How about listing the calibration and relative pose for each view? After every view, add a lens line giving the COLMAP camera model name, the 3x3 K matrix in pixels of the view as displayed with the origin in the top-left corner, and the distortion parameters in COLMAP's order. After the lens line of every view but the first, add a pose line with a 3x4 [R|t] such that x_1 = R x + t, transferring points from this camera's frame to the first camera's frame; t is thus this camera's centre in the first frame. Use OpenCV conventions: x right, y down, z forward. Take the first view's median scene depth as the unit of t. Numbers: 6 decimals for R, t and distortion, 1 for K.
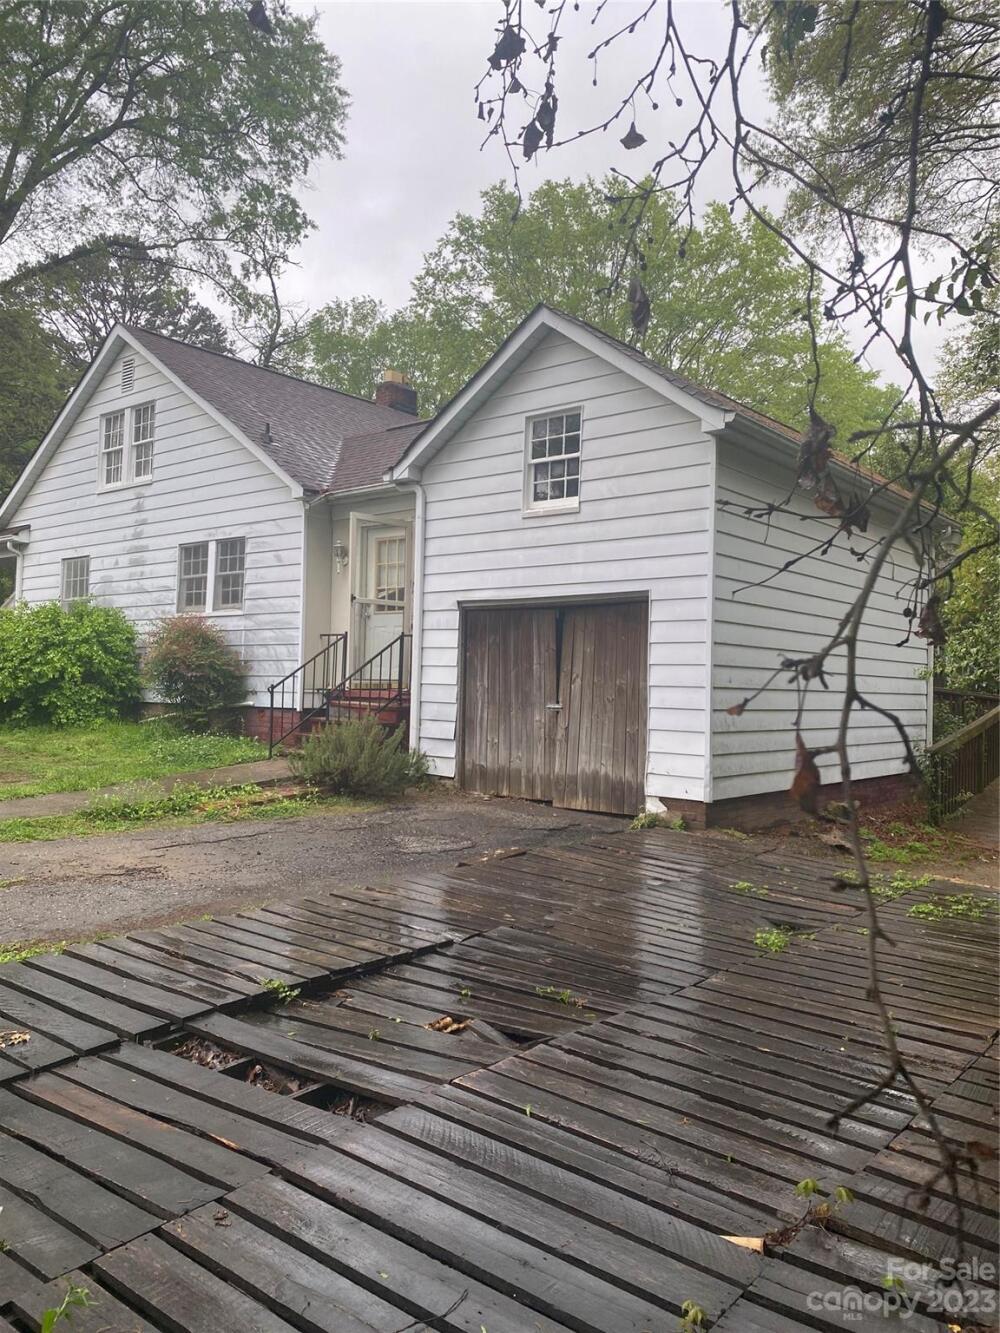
lens RADIAL K [[1006.8, 0, 497.0], [0, 1006.8, 664.0], [0, 0, 1]] dist [0.040626, -0.046328]
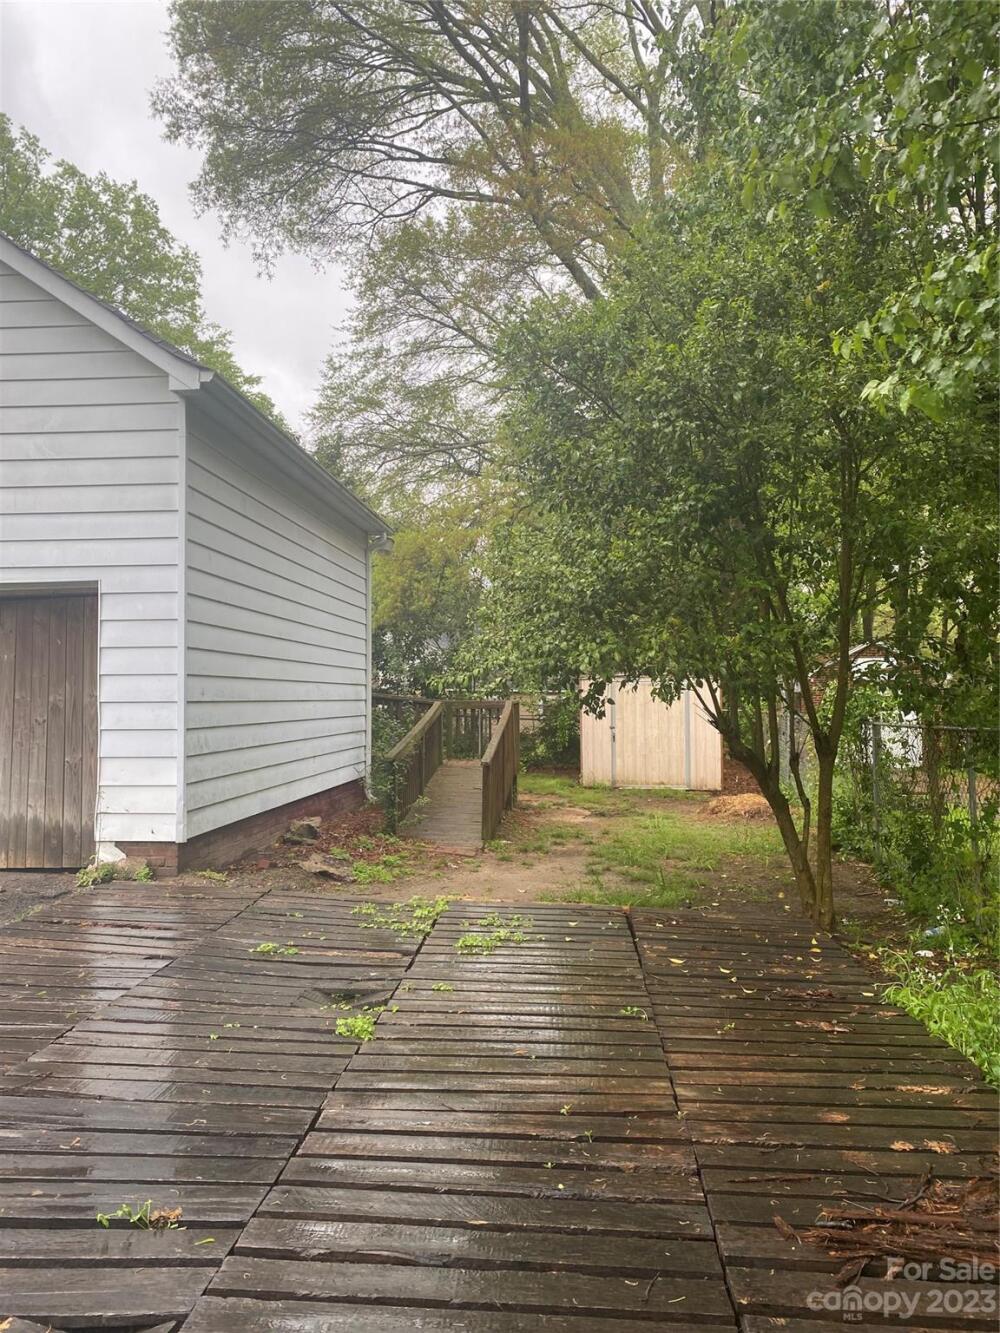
lens RADIAL K [[1006.8, 0, 509.3], [0, 1006.8, 661.1], [0, 0, 1]] dist [0.040626, -0.046328]
pose [[0.808949, -0.007686, 0.587829, -0.055818], [0.011758, 0.999926, -0.003107, -0.004355], [-0.587761, 0.009425, 0.808980, 0.169600]]
